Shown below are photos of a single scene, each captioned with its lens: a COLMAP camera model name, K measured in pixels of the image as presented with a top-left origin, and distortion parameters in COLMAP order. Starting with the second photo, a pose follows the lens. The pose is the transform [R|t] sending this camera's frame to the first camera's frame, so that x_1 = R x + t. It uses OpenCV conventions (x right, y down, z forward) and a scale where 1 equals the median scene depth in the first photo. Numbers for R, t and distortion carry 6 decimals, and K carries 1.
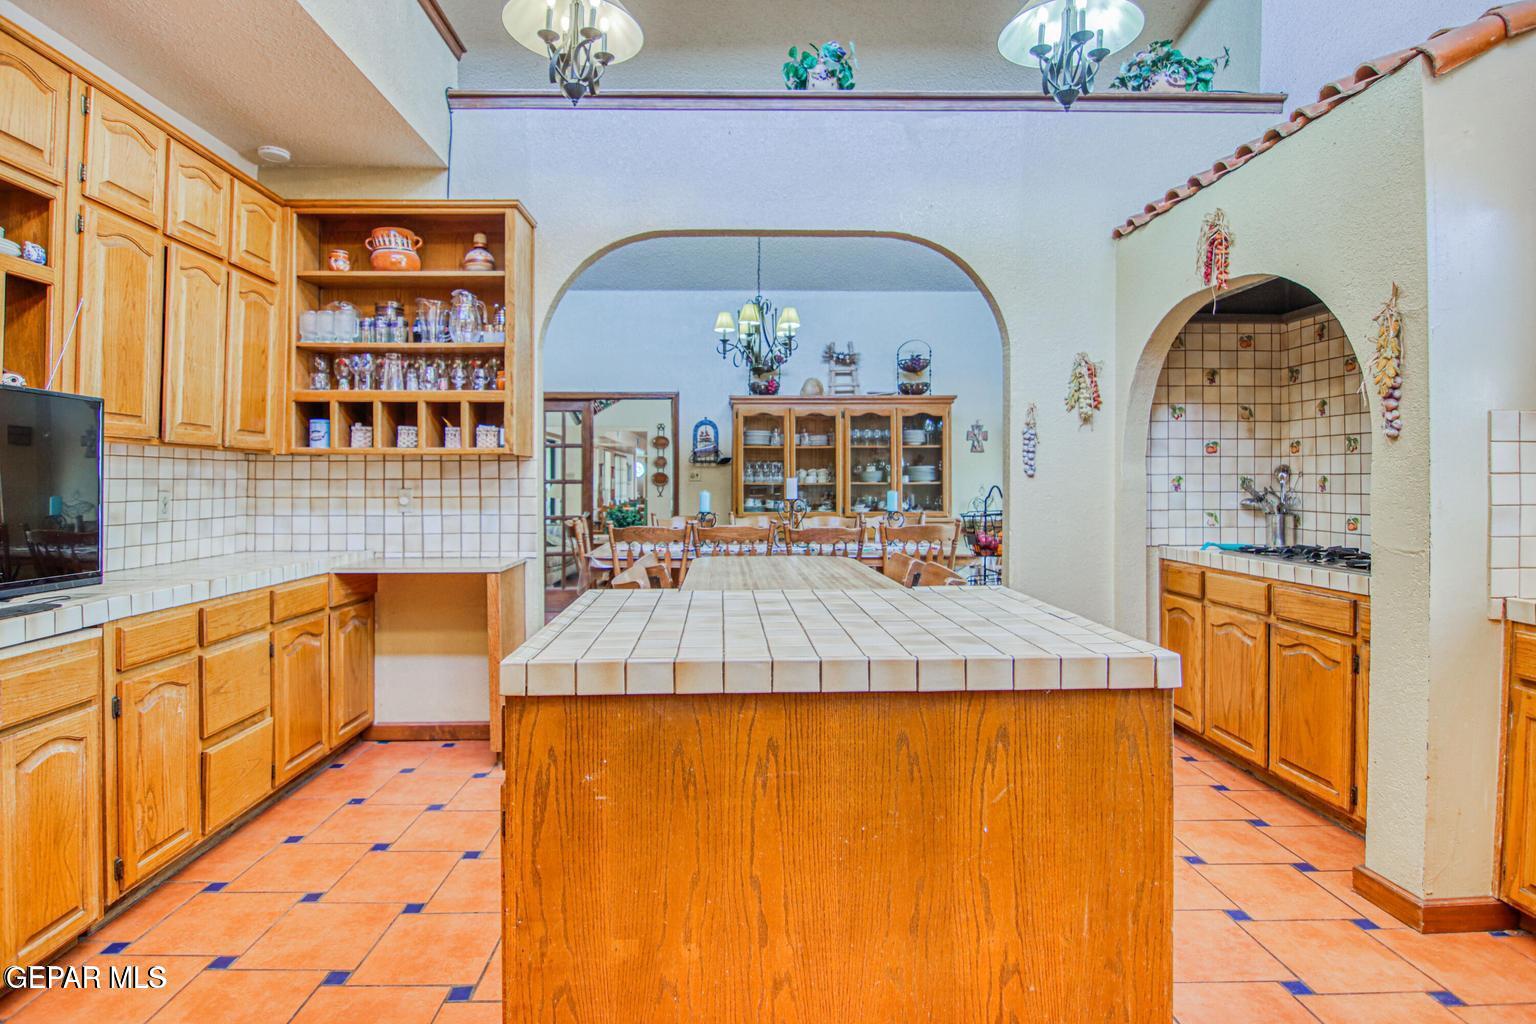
lens RADIAL K [[788.8, 0, 738.2], [0, 788.8, 479.1], [0, 0, 1]] dist [-0.006067, -0.006292]
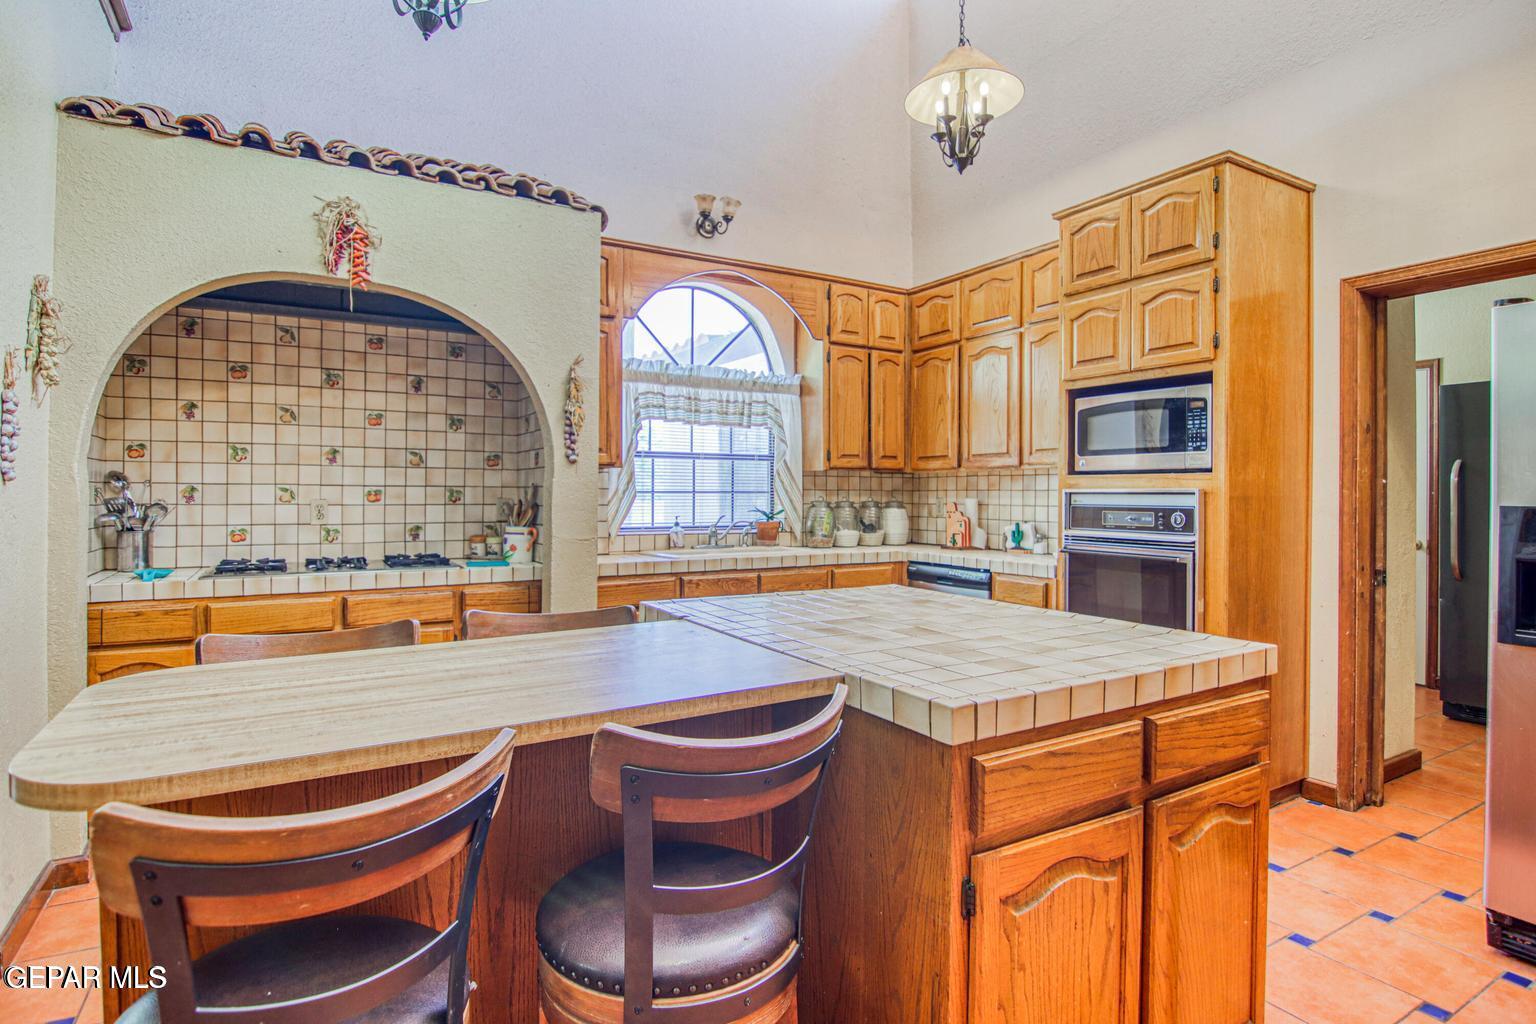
lens RADIAL K [[788.8, 0, 754.2], [0, 788.8, 494.3], [0, 0, 1]] dist [-0.006067, -0.006292]
pose [[-0.485949, -0.002890, 0.873982, -0.365812], [-0.005196, 0.999986, 0.000418, 0.002313], [-0.873971, -0.004338, -0.485958, 0.870446]]
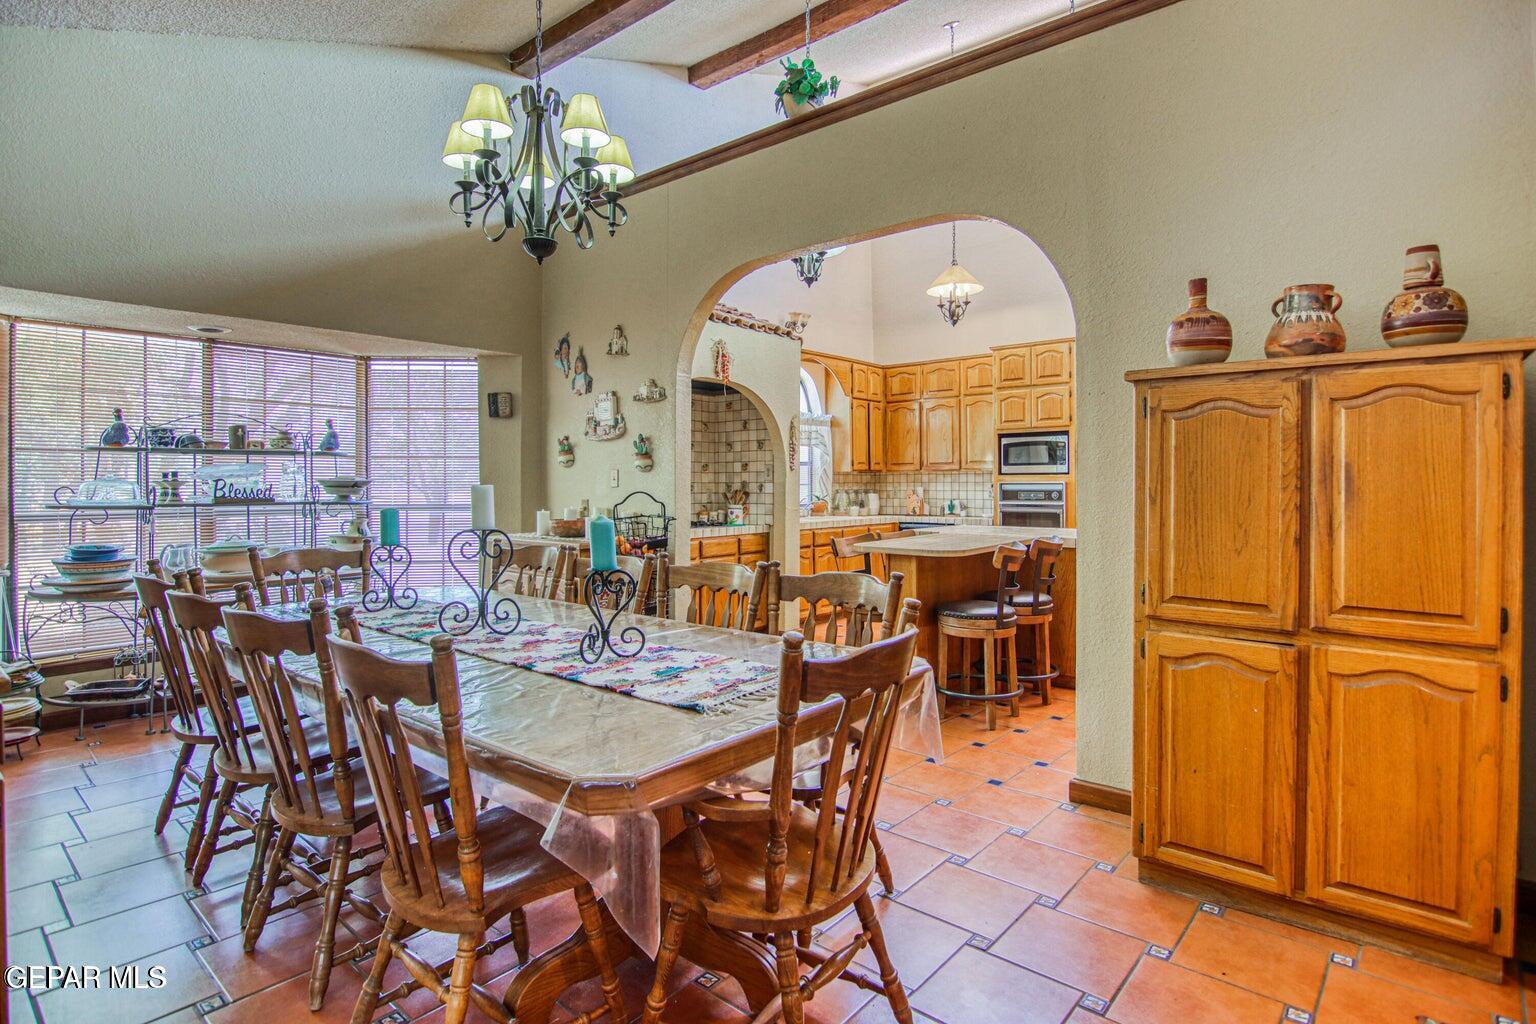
lens RADIAL K [[788.8, 0, 764.2], [0, 788.8, 484.4], [0, 0, 1]] dist [-0.006067, -0.006292]
pose [[-0.748402, 0.002028, 0.663242, -0.588779], [0.002621, 0.999997, -0.000101, -0.000707], [-0.663240, 0.001663, -0.748405, 1.958758]]
